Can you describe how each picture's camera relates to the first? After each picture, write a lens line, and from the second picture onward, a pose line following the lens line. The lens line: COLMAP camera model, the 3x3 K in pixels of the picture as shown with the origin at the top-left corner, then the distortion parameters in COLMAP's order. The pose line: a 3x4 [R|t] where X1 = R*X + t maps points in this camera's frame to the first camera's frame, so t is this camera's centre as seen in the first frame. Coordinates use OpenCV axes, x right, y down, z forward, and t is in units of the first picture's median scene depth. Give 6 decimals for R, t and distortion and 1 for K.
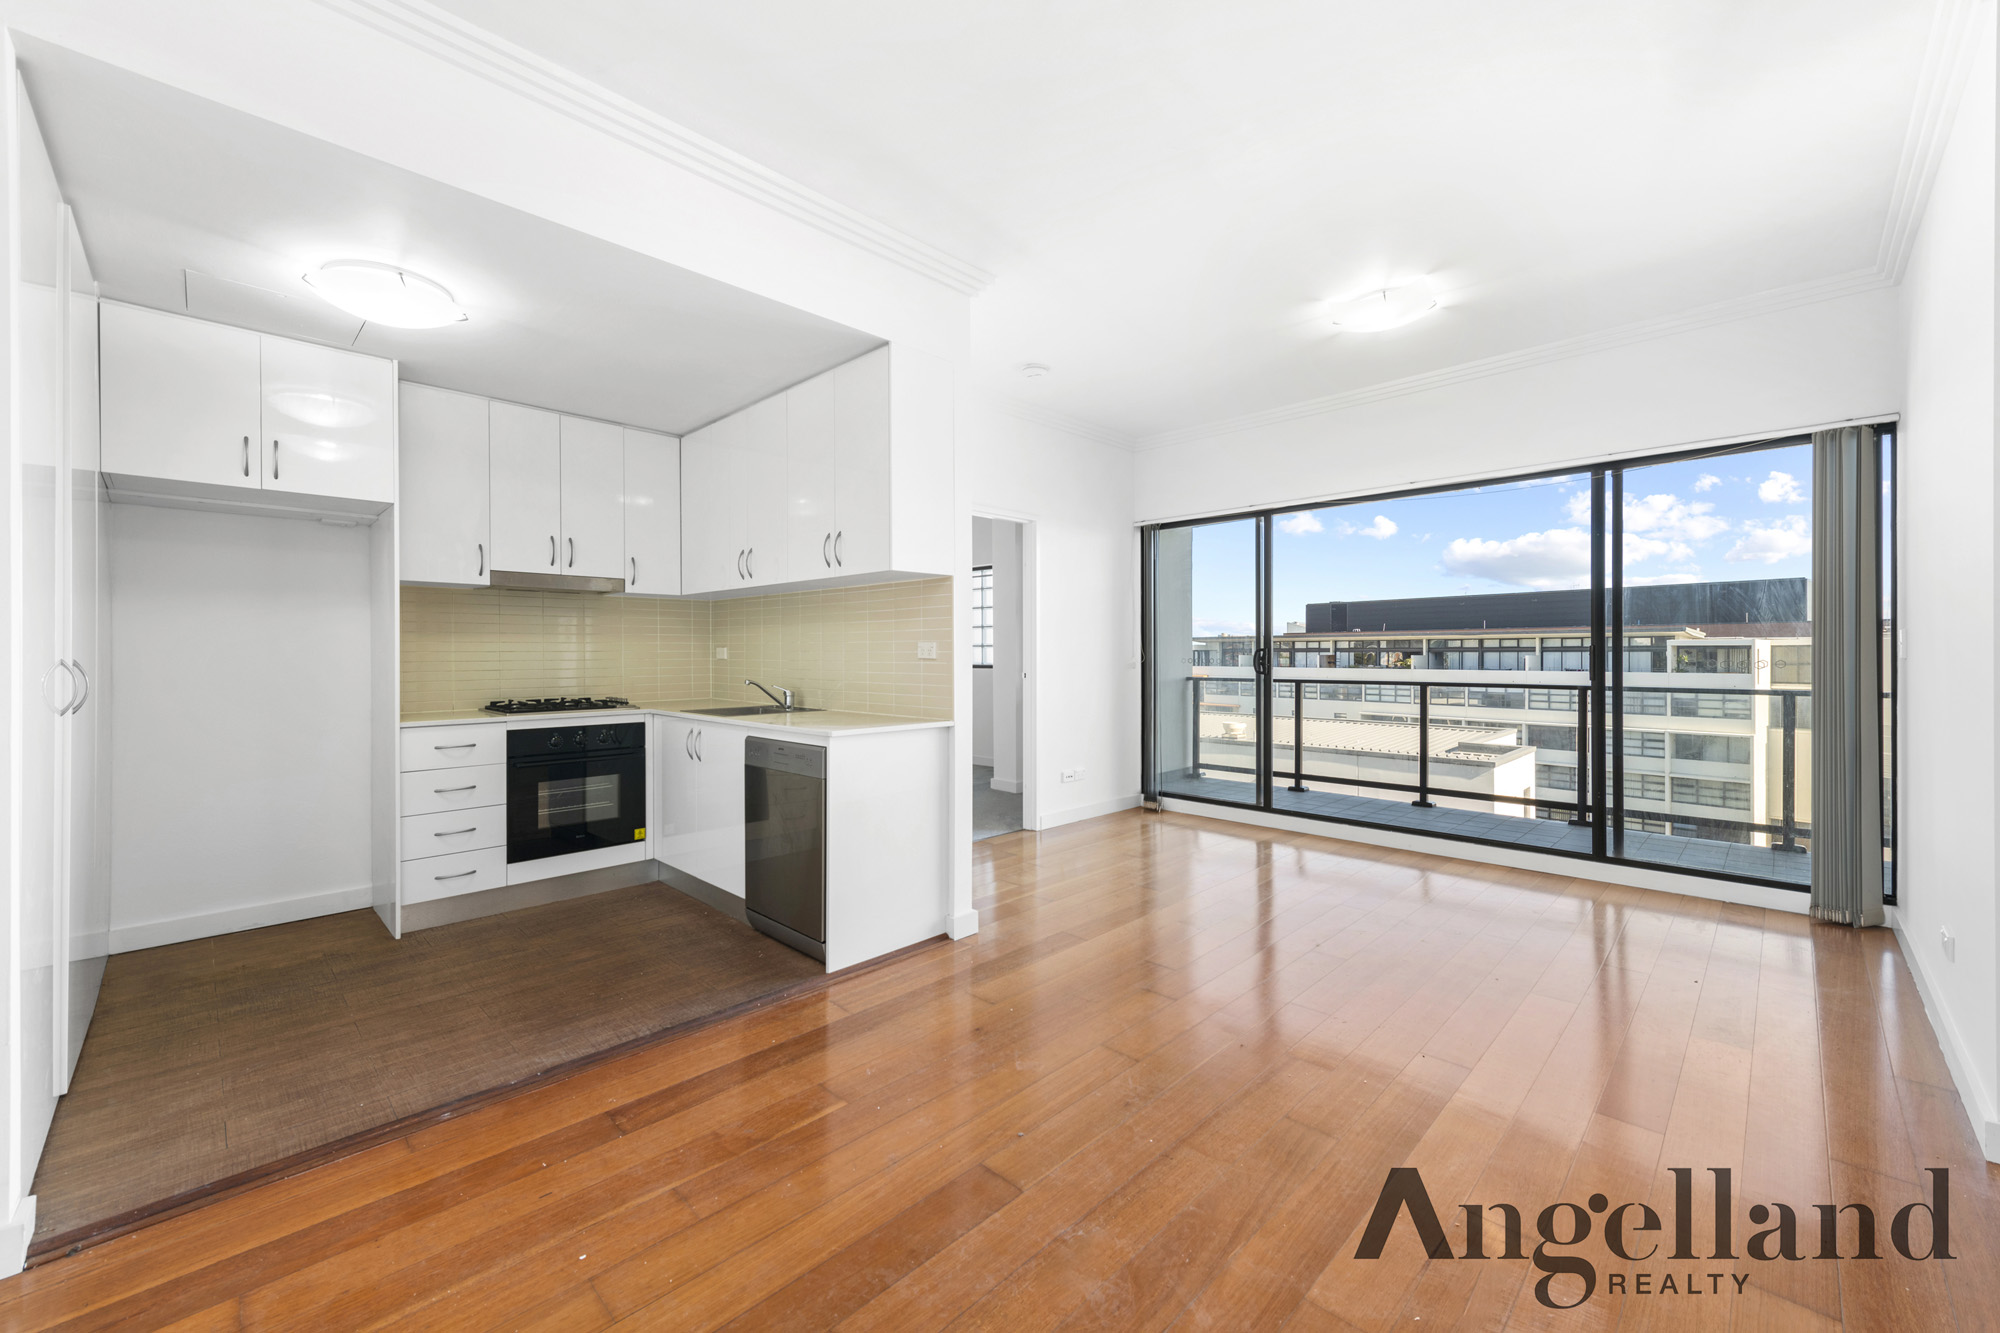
lens RADIAL K [[792.1, 0, 1023.7], [0, 792.1, 650.3], [0, 0, 1]] dist [0.000049, 0.000144]
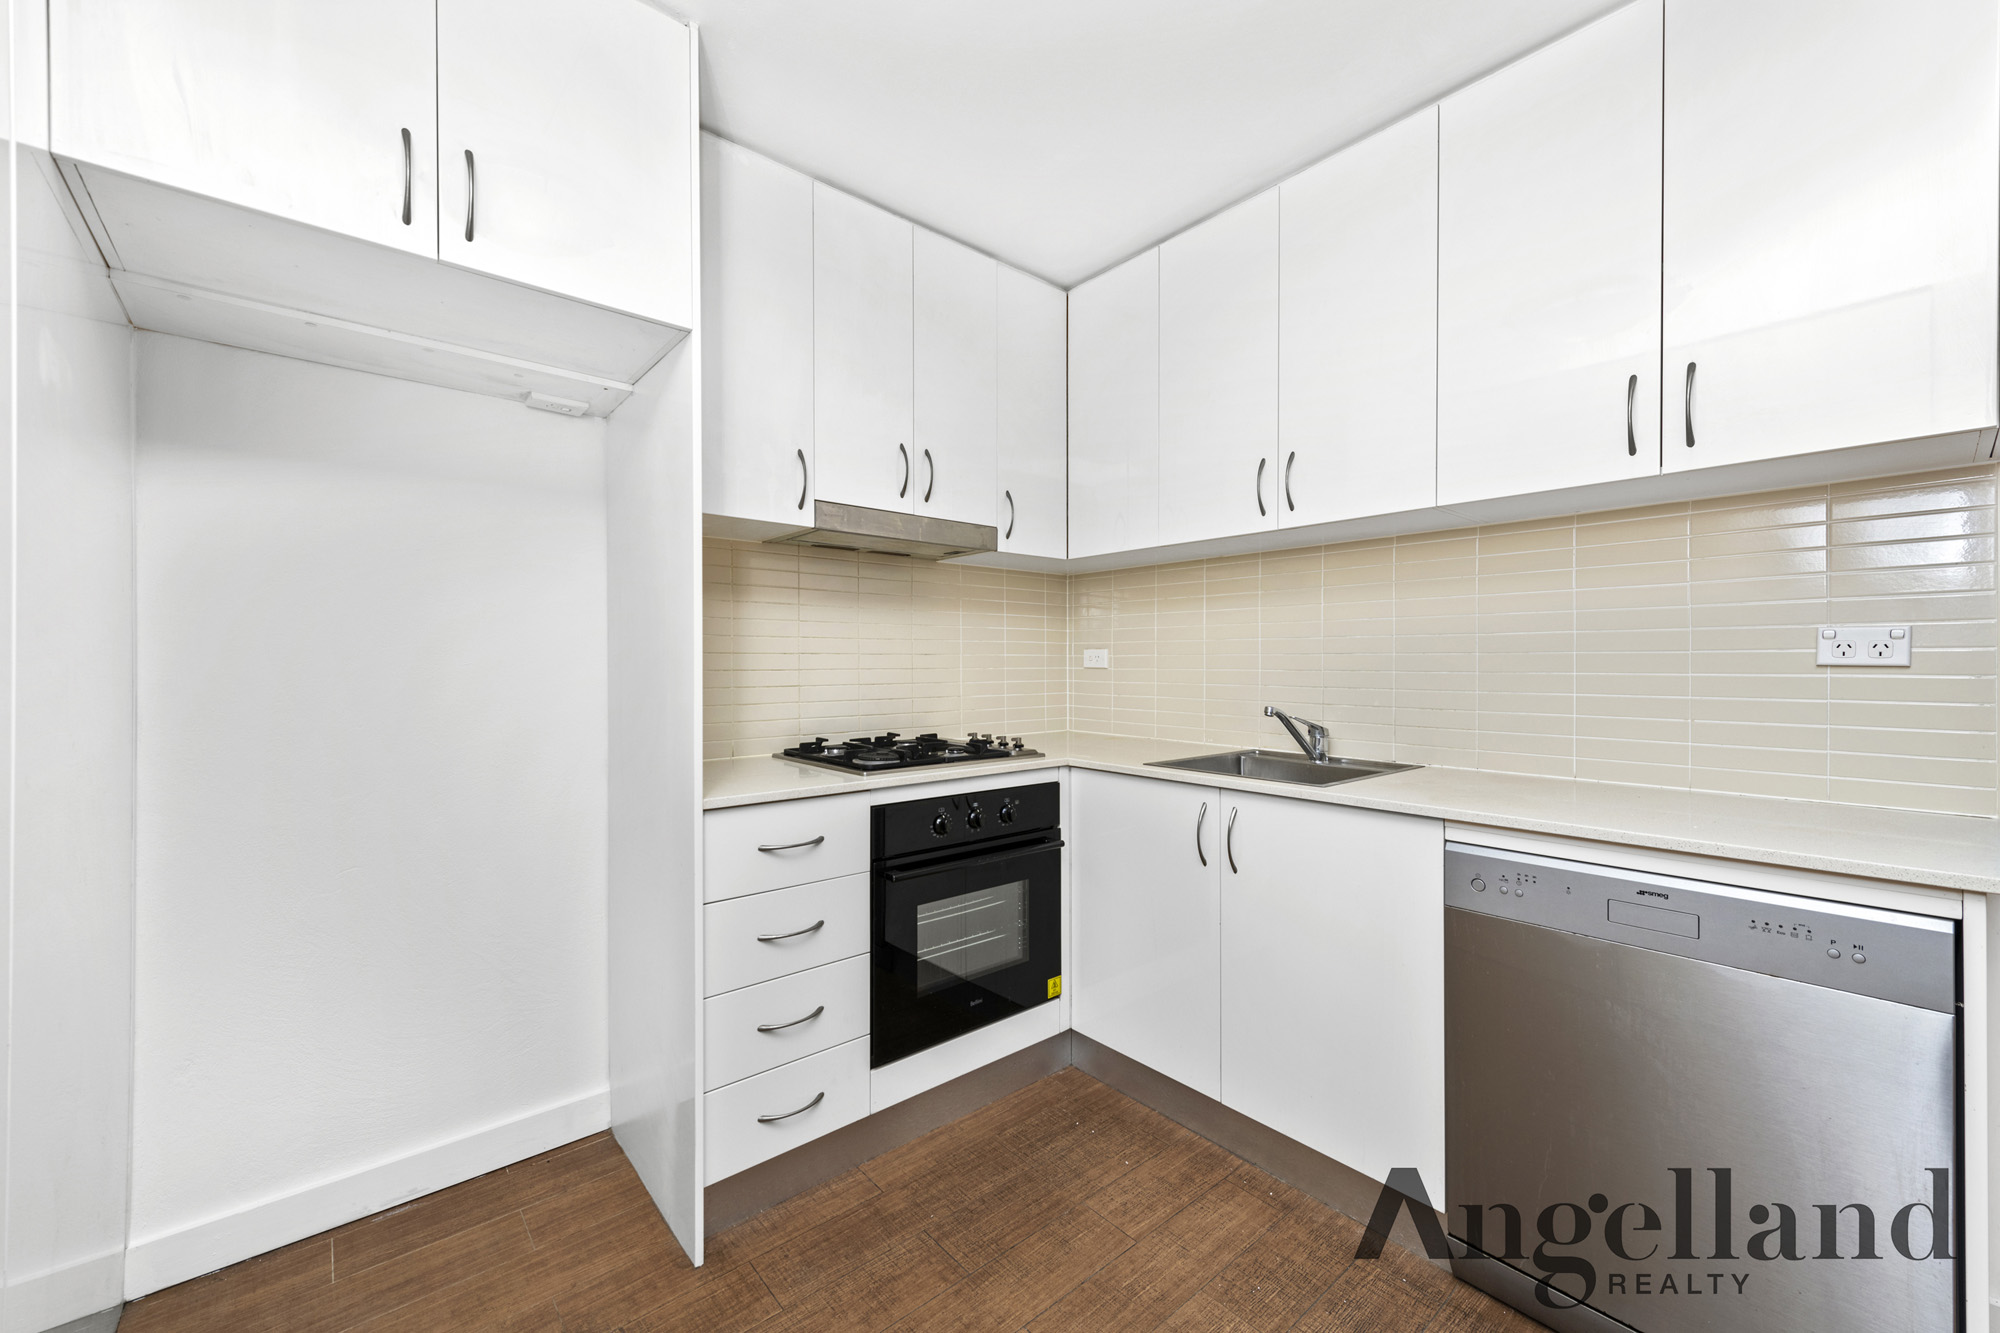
lens RADIAL K [[785.4, 0, 1000.0], [0, 785.4, 666.5], [0, 0, 1]] dist [0.015567, -0.000165]
pose [[0.994719, 0.001184, -0.102630, -0.445638], [-0.000741, 0.999990, 0.004355, 0.008011], [0.102634, -0.004256, 0.994710, 0.436436]]
